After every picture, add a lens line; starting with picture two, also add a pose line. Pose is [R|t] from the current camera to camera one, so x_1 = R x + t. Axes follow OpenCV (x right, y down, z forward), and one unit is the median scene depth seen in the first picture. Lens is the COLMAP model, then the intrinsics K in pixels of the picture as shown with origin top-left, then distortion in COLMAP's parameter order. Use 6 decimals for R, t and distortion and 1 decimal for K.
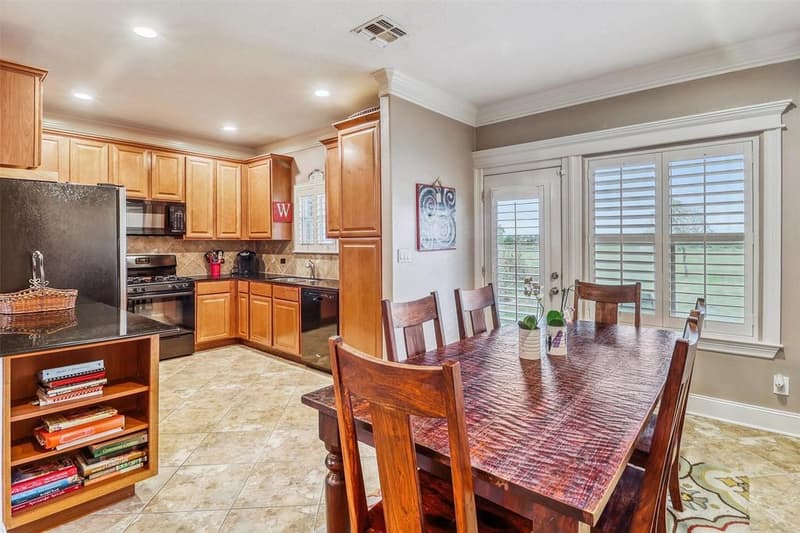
lens RADIAL K [[406.6, 0, 405.4], [0, 406.6, 245.0], [0, 0, 1]] dist [0.003264, -0.013861]
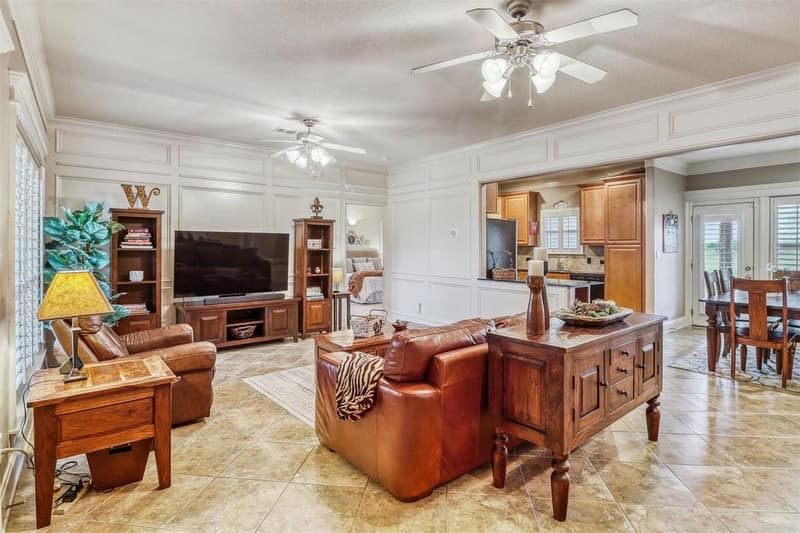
lens RADIAL K [[406.6, 0, 405.4], [0, 406.6, 245.0], [0, 0, 1]] dist [0.003264, -0.013861]
pose [[0.979901, 0.002681, -0.199468, -0.495767], [-0.004695, 0.999943, -0.009620, 0.002784], [0.199431, 0.010363, 0.979857, -0.657171]]
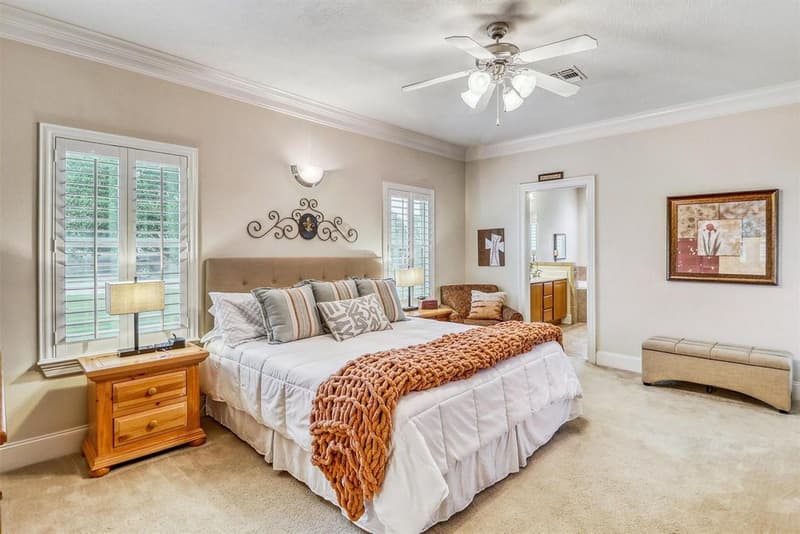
lens RADIAL K [[406.6, 0, 405.4], [0, 406.6, 245.5], [0, 0, 1]] dist [0.003264, -0.013861]
pose [[0.998165, -0.001497, -0.060539, -1.019391], [0.000693, 0.999911, -0.013297, -0.000658], [0.060554, 0.013231, 0.998077, 0.767913]]
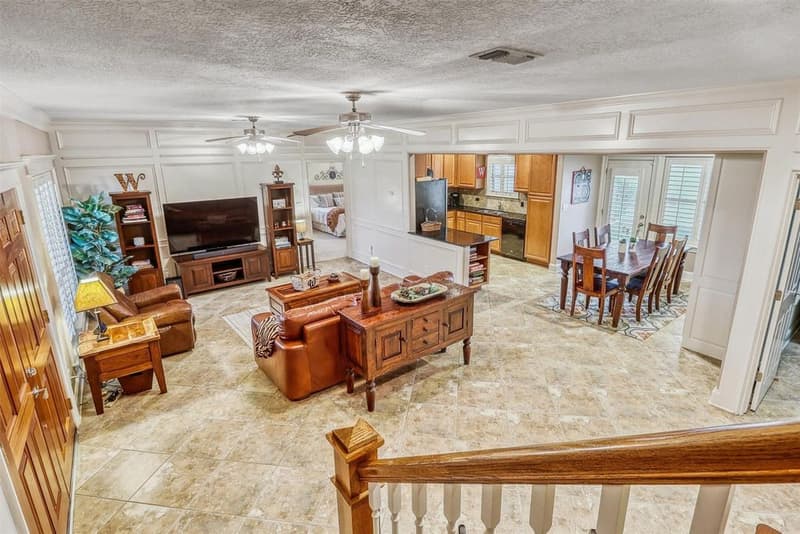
lens RADIAL K [[397.2, 0, 405.4], [0, 397.2, 250.2], [0, 0, 1]] dist [-0.000874, -0.012580]
pose [[0.973707, 0.042429, -0.223816, -0.232073], [0.012413, 0.971160, 0.238106, -0.176491], [0.227464, -0.234624, 0.945099, -0.824982]]
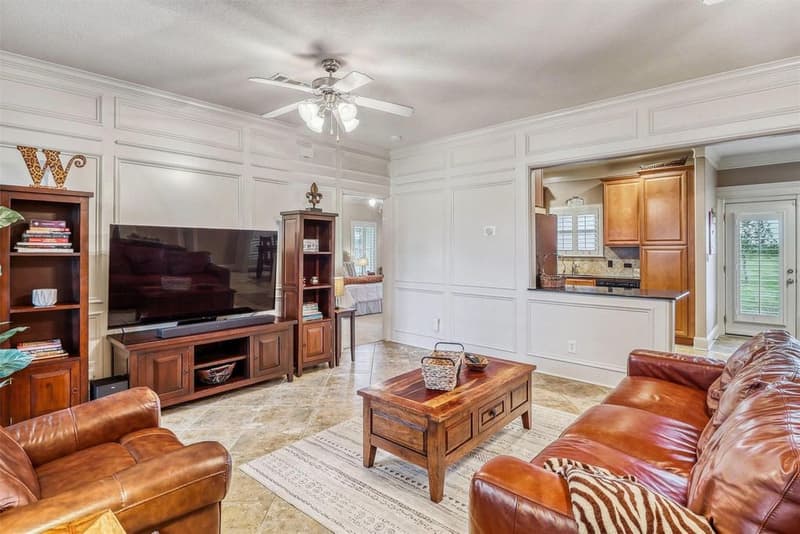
lens RADIAL K [[406.6, 0, 405.4], [0, 406.6, 245.5], [0, 0, 1]] dist [0.003264, -0.013861]
pose [[0.998938, 0.000495, -0.046065, -0.740770], [-0.001128, 0.999905, -0.013722, 0.001715], [0.046054, 0.013759, 0.998844, -0.423106]]
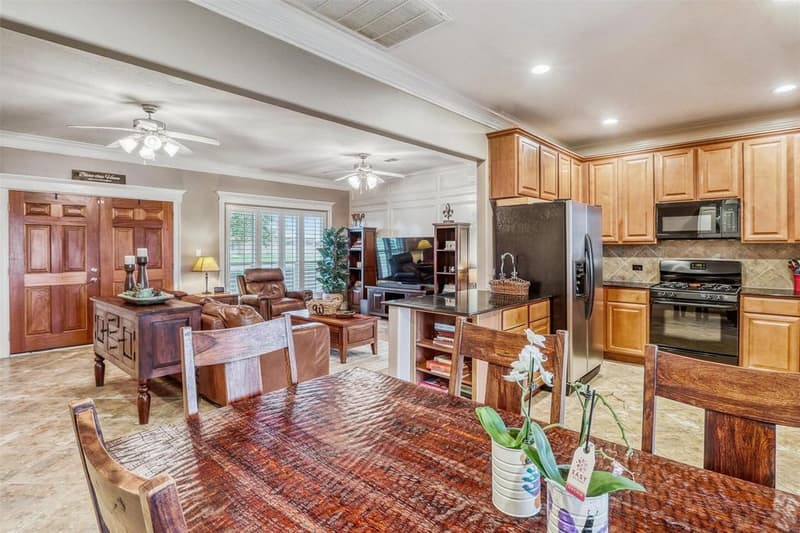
lens RADIAL K [[399.4, 0, 405.7], [0, 399.4, 254.2], [0, 0, 1]] dist [0.002372, -0.013298]
pose [[-0.050292, 0.016225, -0.998603, 0.291792], [-0.002118, 0.999864, 0.016352, -0.002616], [0.998732, 0.002938, -0.050250, 0.353842]]
